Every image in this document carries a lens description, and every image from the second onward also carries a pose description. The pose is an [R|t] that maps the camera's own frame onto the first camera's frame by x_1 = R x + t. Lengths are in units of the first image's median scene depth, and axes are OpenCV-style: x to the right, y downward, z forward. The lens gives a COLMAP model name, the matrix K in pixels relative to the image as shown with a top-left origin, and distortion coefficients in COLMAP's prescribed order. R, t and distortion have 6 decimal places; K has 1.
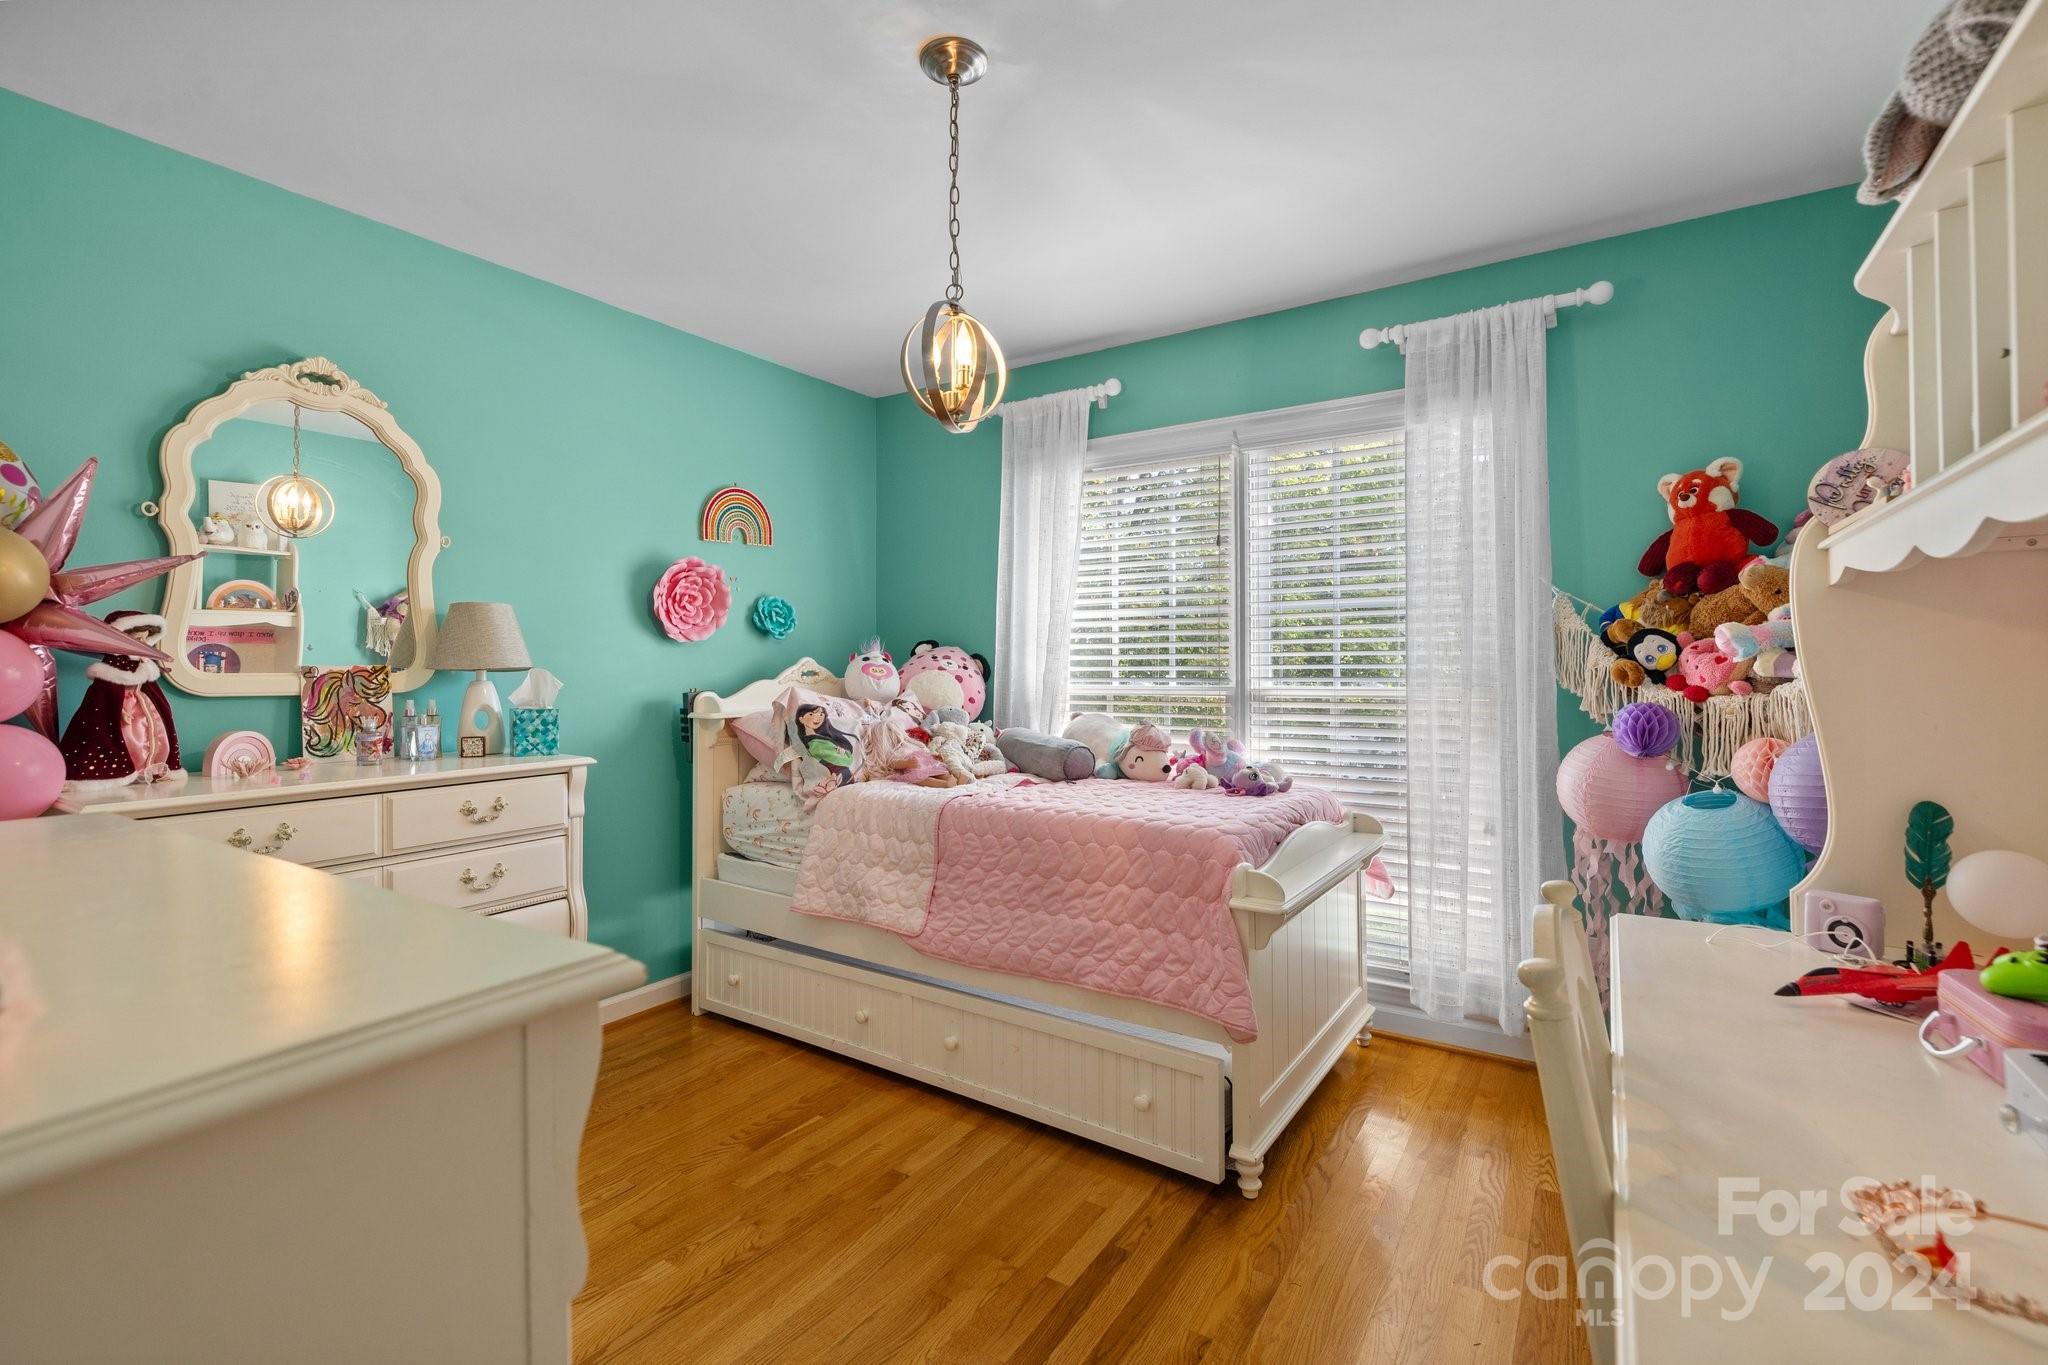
lens RADIAL K [[874.6, 0, 1010.5], [0, 874.6, 671.7], [0, 0, 1]] dist [-0.000080, 0.000076]
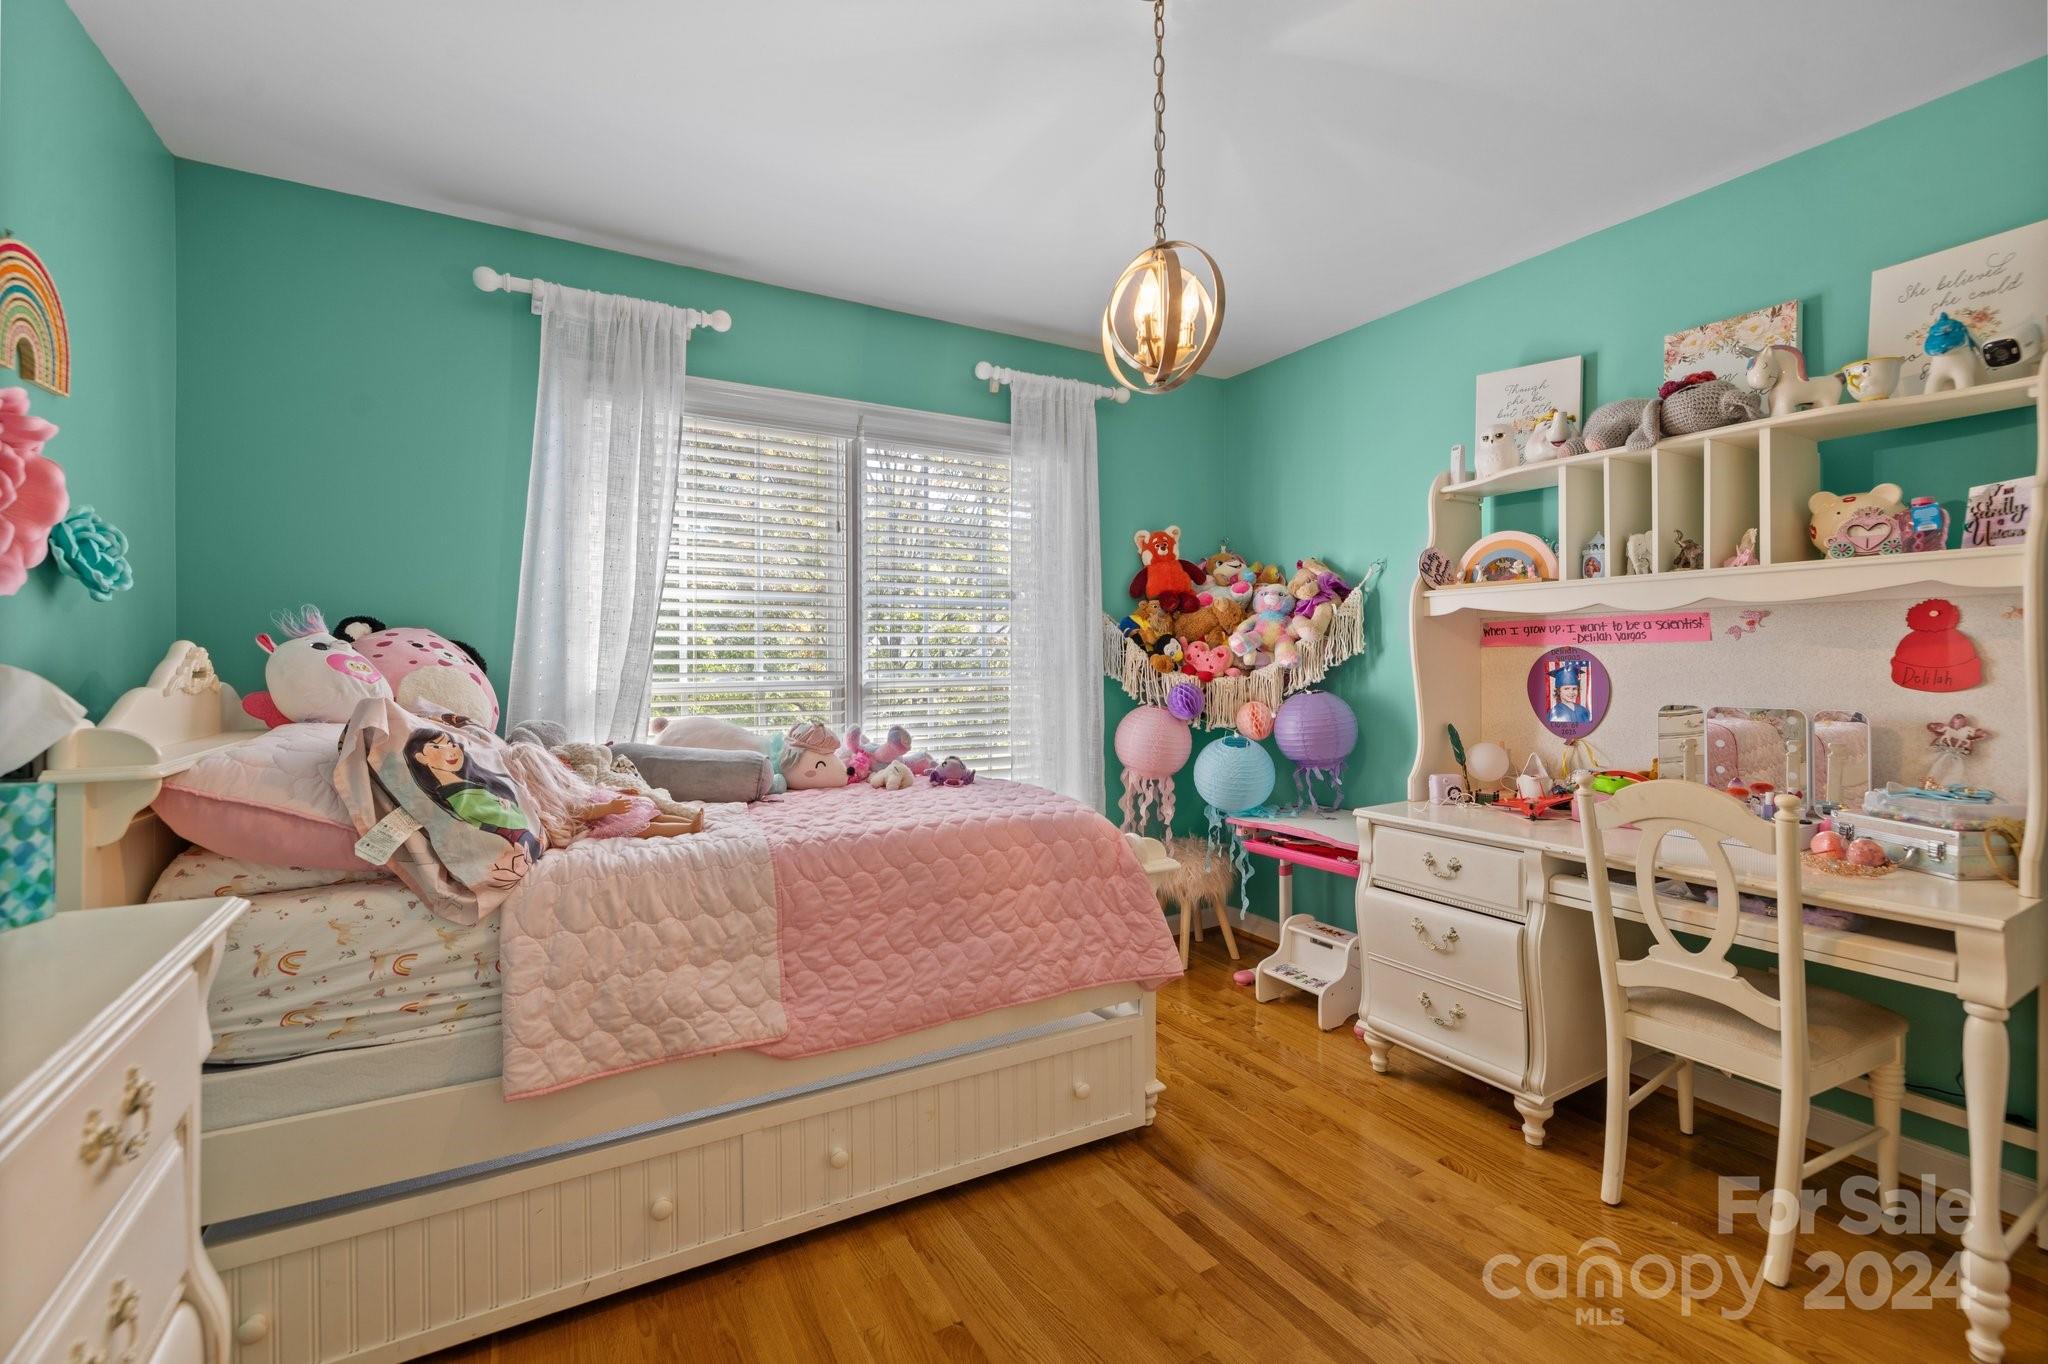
lens RADIAL K [[874.6, 0, 1006.6], [0, 874.6, 663.7], [0, 0, 1]] dist [-0.000080, 0.000076]
pose [[0.456533, -0.004732, 0.889694, -0.637378], [0.005547, 0.999982, 0.002472, -0.003359], [-0.889689, 0.003806, 0.456551, 0.496110]]
